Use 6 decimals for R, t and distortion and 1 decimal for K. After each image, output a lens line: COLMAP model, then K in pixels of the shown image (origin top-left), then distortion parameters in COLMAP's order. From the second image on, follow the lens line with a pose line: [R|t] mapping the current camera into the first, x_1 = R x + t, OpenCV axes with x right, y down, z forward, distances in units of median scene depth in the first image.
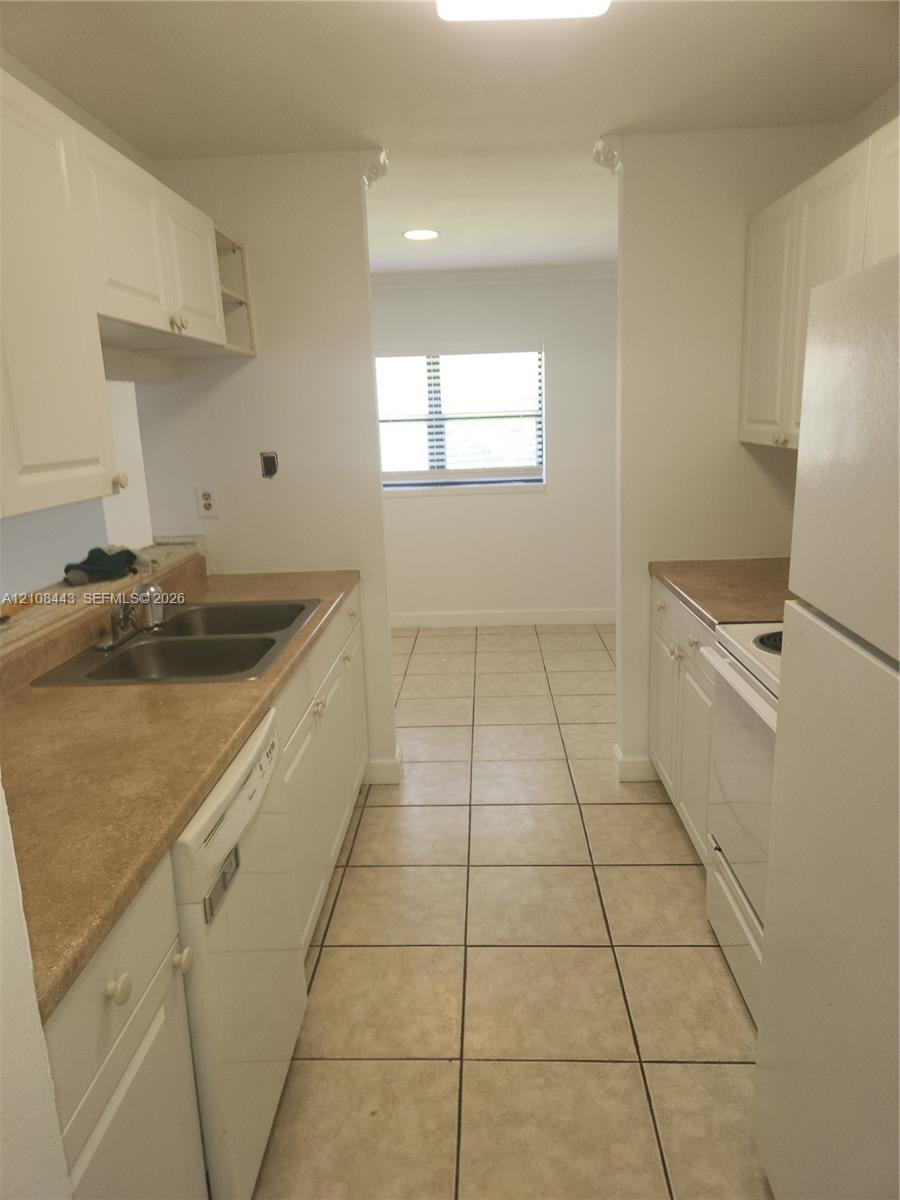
lens RADIAL K [[805.8, 0, 455.3], [0, 805.8, 601.7], [0, 0, 1]] dist [0.045897, -0.009438]
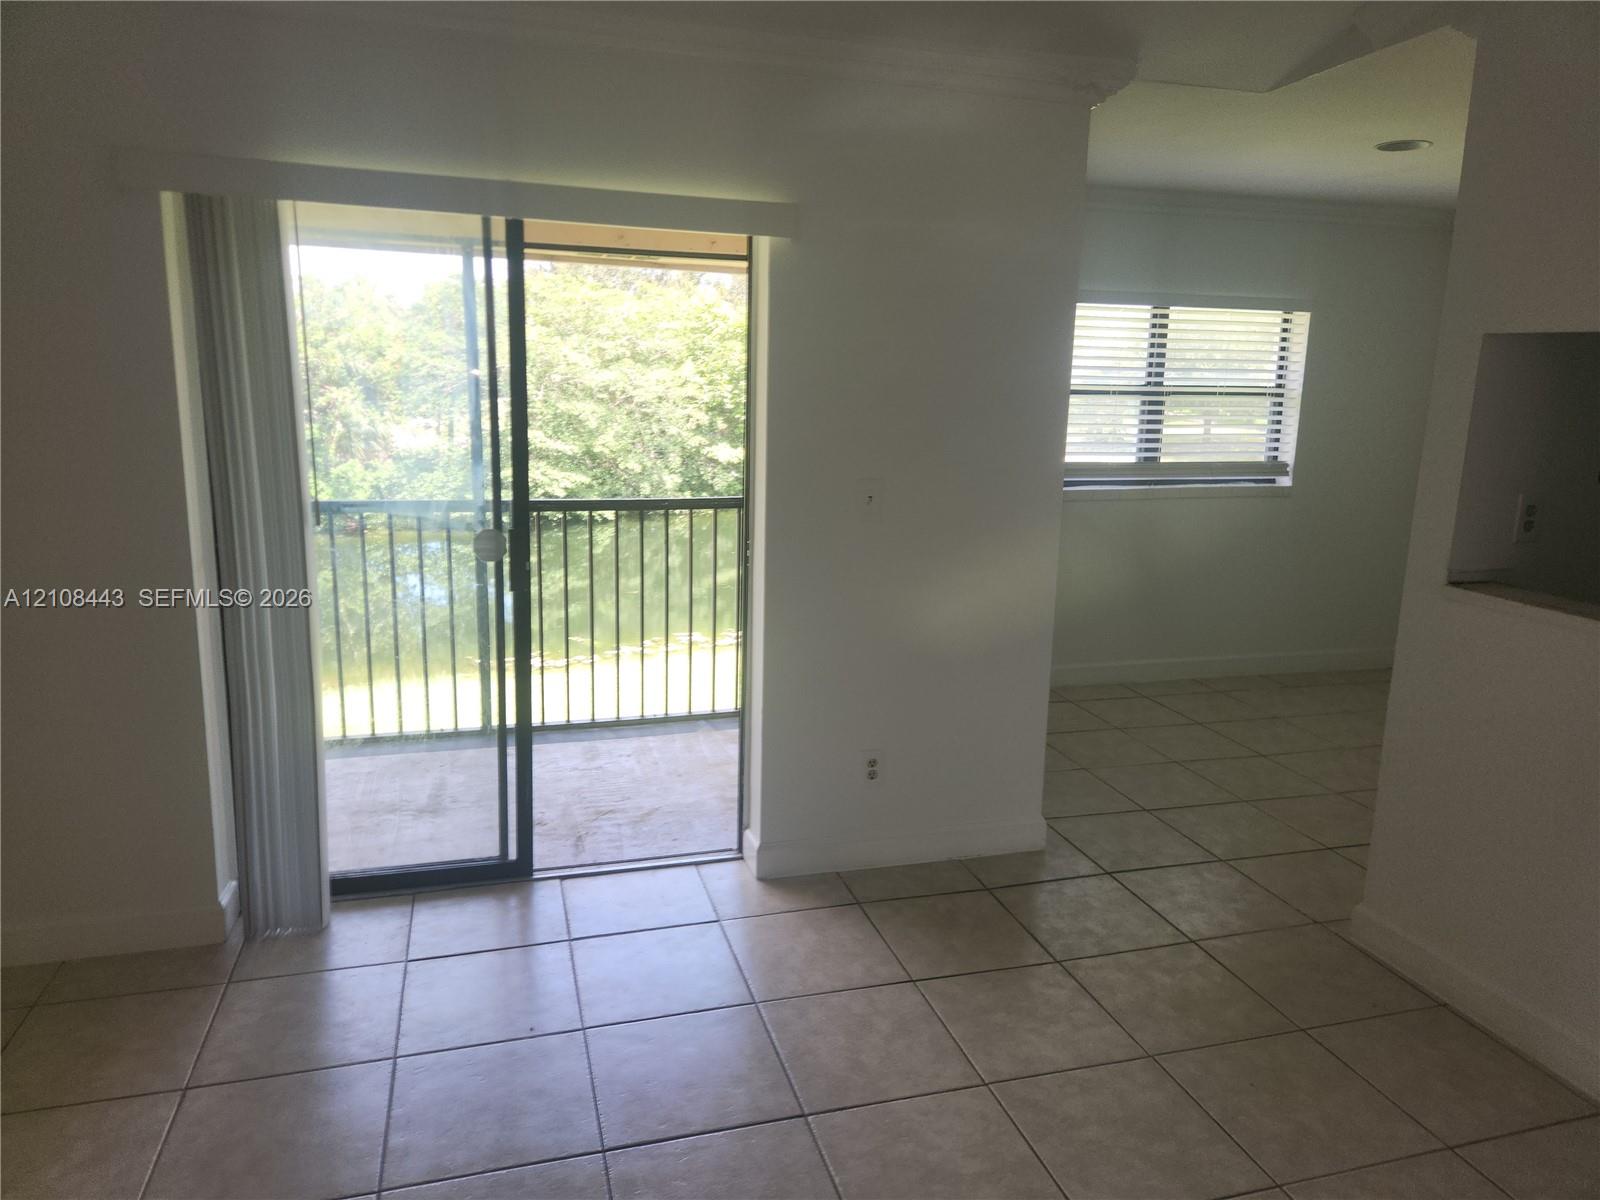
lens RADIAL K [[1074.3, 0, 794.2], [0, 1074.3, 591.9], [0, 0, 1]] dist [0.045897, -0.009438]
pose [[0.950505, -0.005220, 0.310664, -0.629042], [0.021987, 0.998482, -0.050494, -0.007822], [-0.309929, 0.054825, 0.949178, 0.196555]]
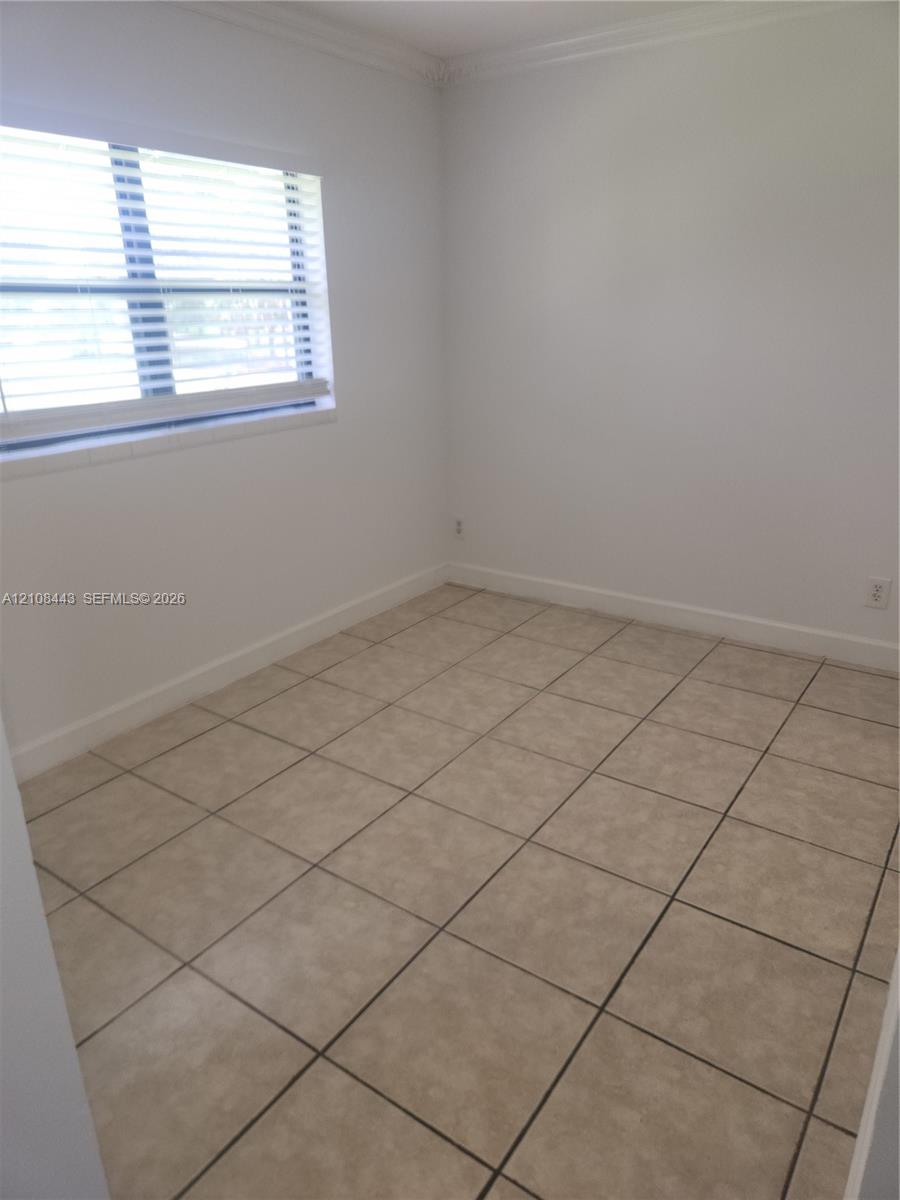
lens RADIAL K [[805.8, 0, 445.6], [0, 805.8, 610.9], [0, 0, 1]] dist [0.045897, -0.009438]
pose [[0.544303, -0.276945, 0.791856, -0.369190], [0.187681, 0.960210, 0.206818, -0.107958], [-0.817625, 0.036044, 0.574622, 0.576900]]
